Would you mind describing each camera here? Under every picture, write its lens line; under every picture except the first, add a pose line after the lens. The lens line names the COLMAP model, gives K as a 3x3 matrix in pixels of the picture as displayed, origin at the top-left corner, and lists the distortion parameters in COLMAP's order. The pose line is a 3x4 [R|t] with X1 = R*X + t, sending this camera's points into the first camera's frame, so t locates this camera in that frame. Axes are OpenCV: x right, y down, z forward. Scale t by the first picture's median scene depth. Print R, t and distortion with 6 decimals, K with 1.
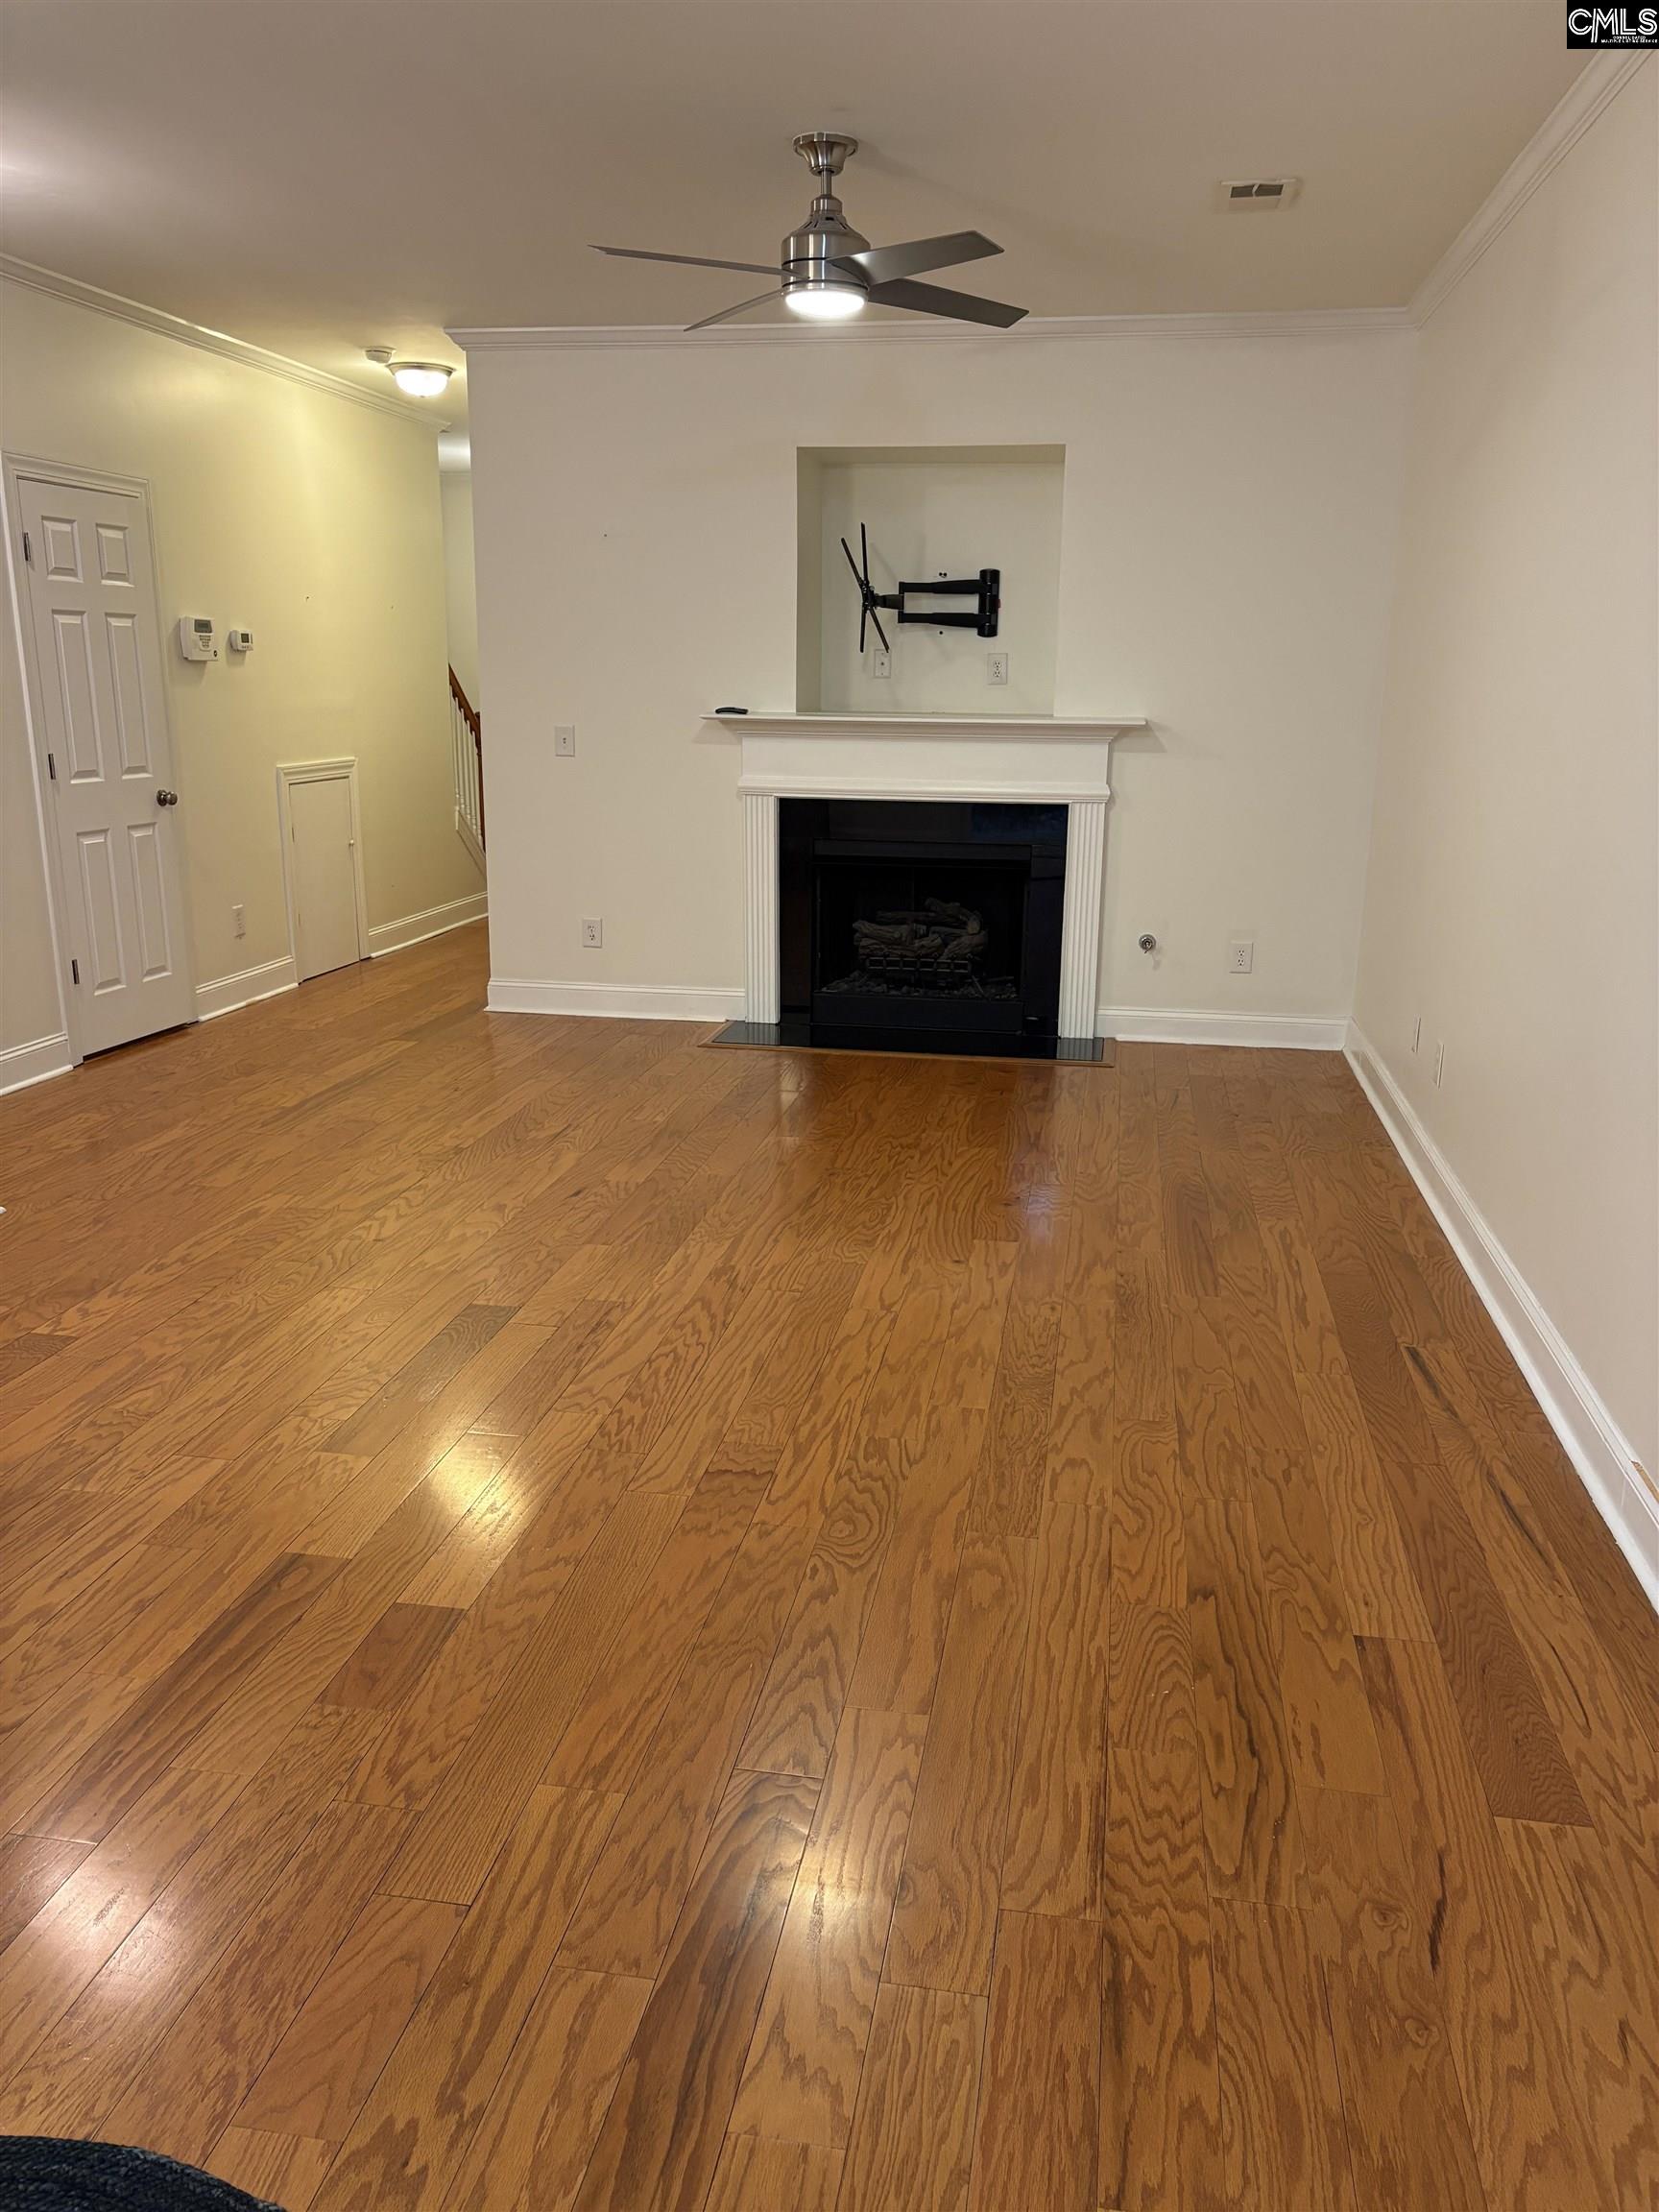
lens RADIAL K [[1665.3, 0, 830.3], [0, 1665.3, 1107.2], [0, 0, 1]] dist [0.004447, -0.001913]
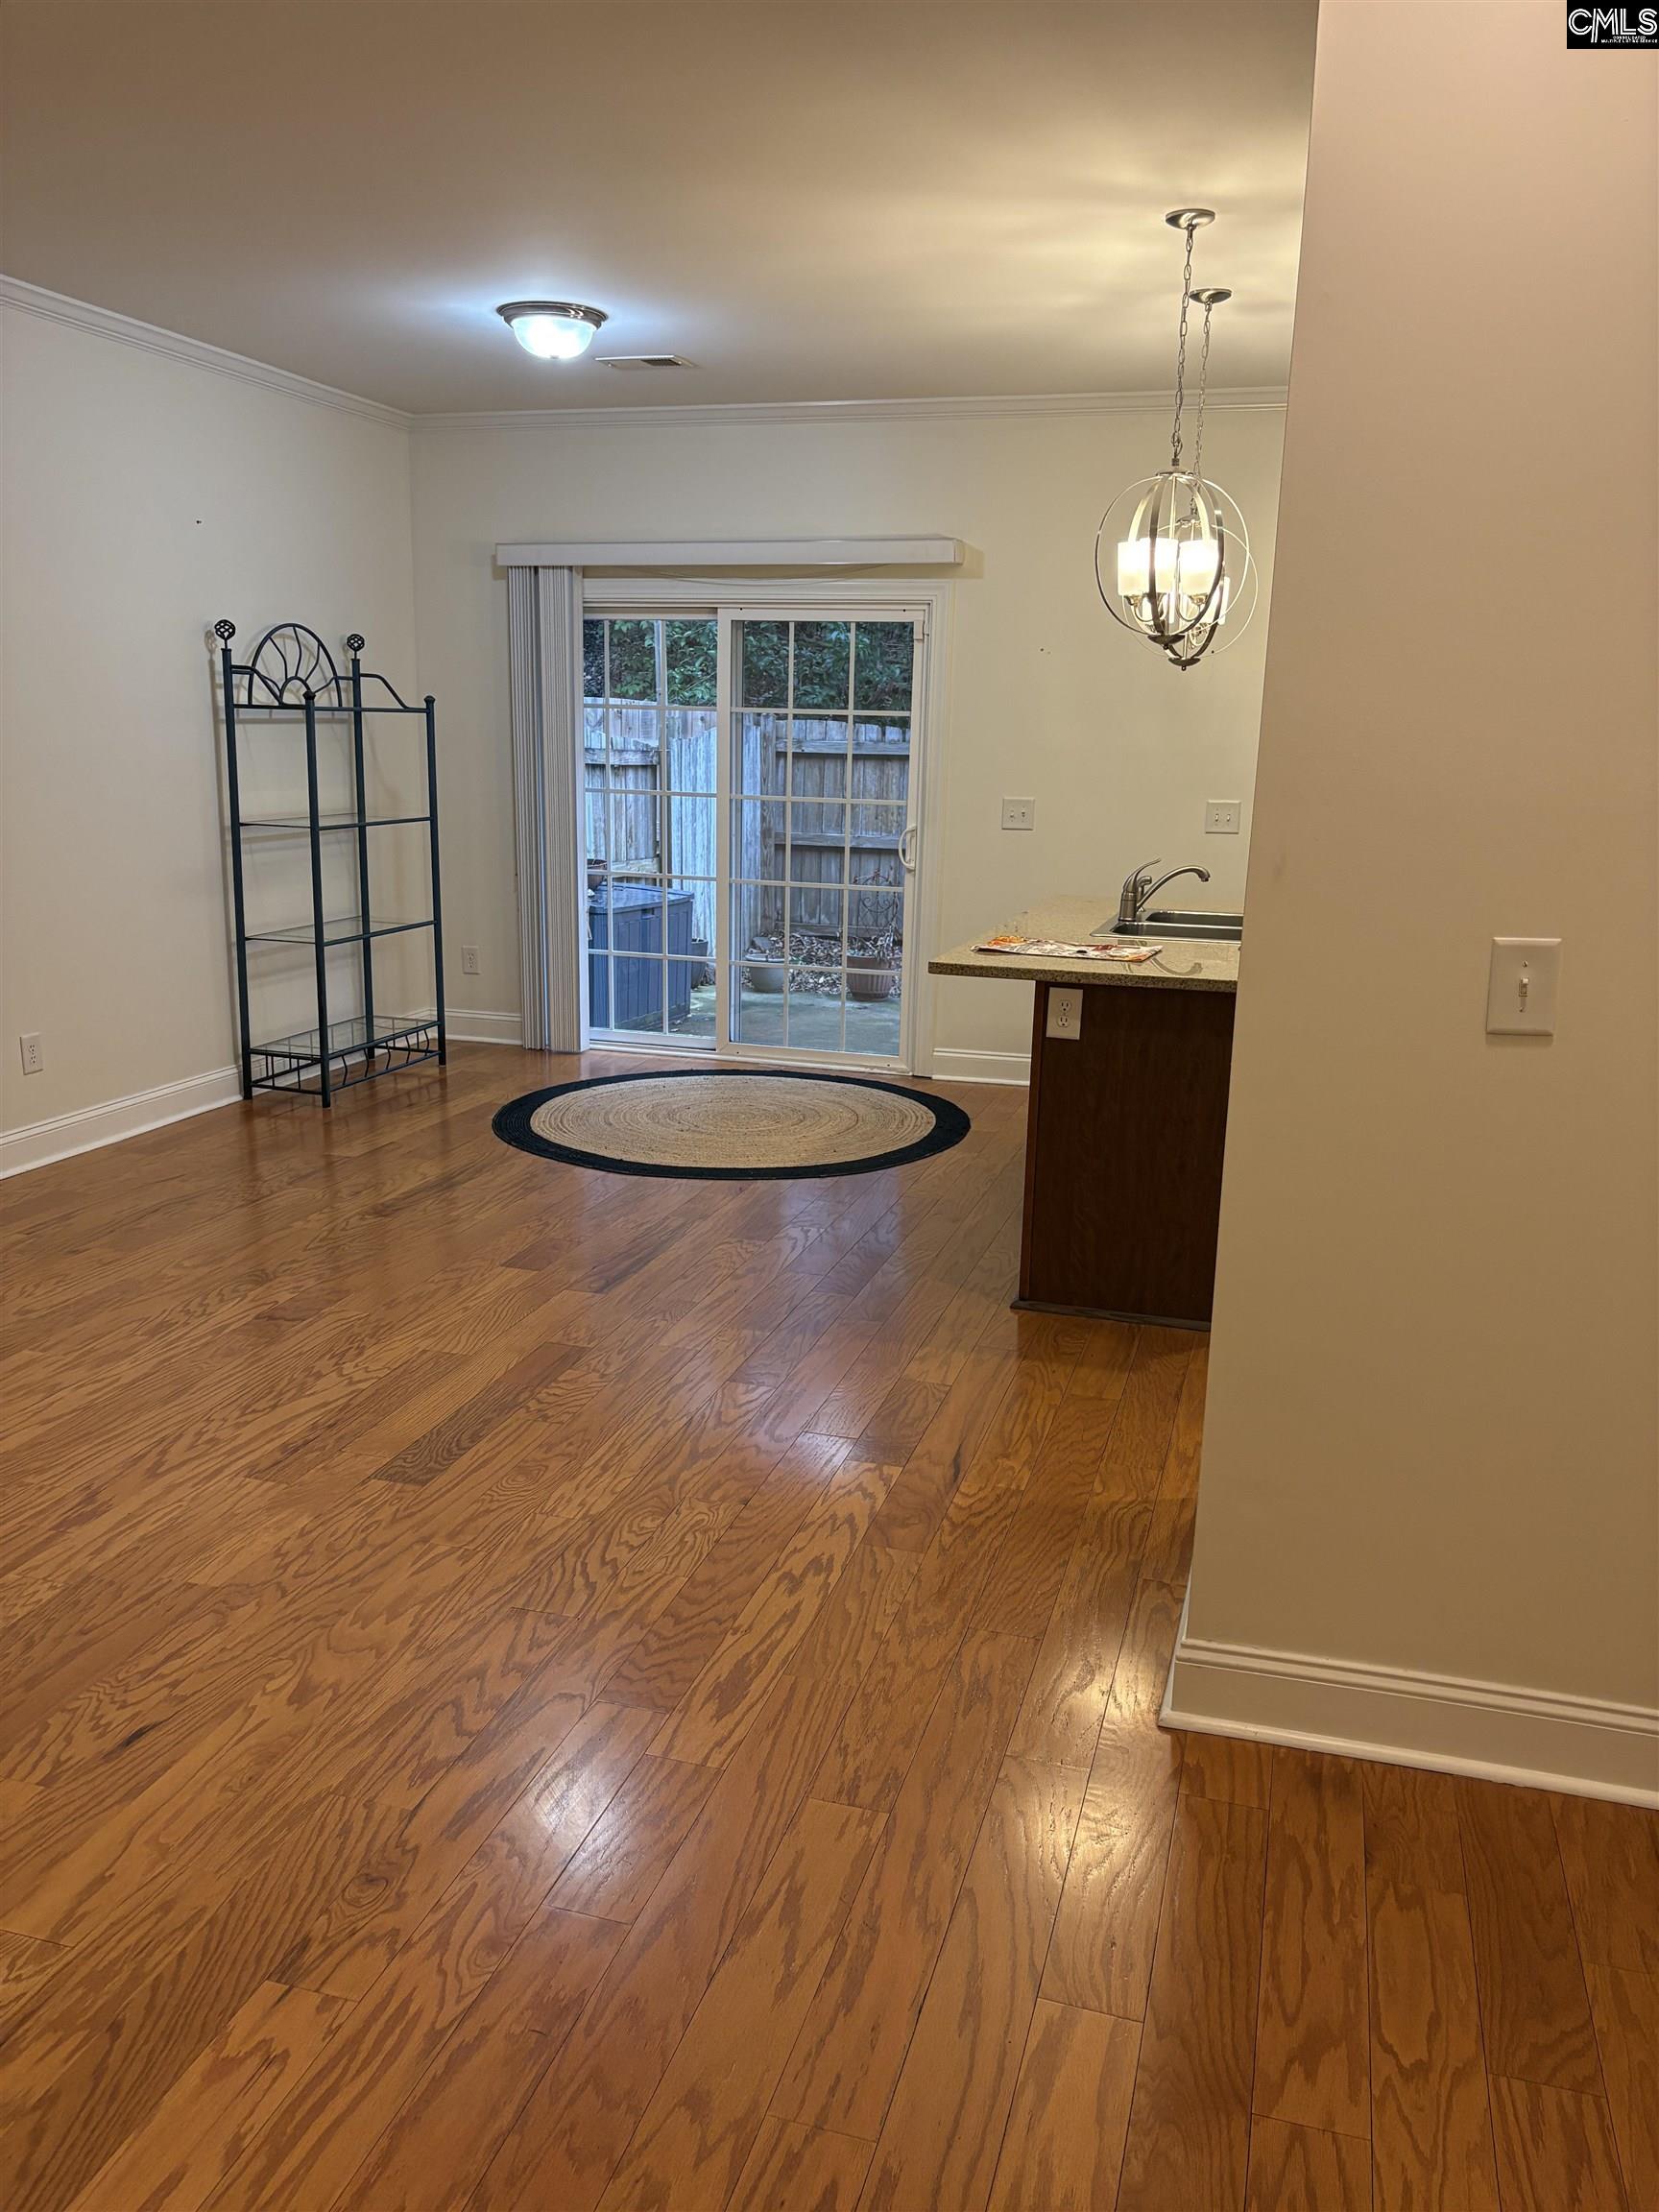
lens RADIAL K [[1665.3, 0, 836.4], [0, 1665.3, 1110.5], [0, 0, 1]] dist [0.004447, -0.001913]
pose [[-0.992776, -0.059647, 0.104104, -0.517924], [-0.003924, 0.883348, 0.468701, -0.459925], [-0.119917, 0.464906, -0.877201, 1.687577]]
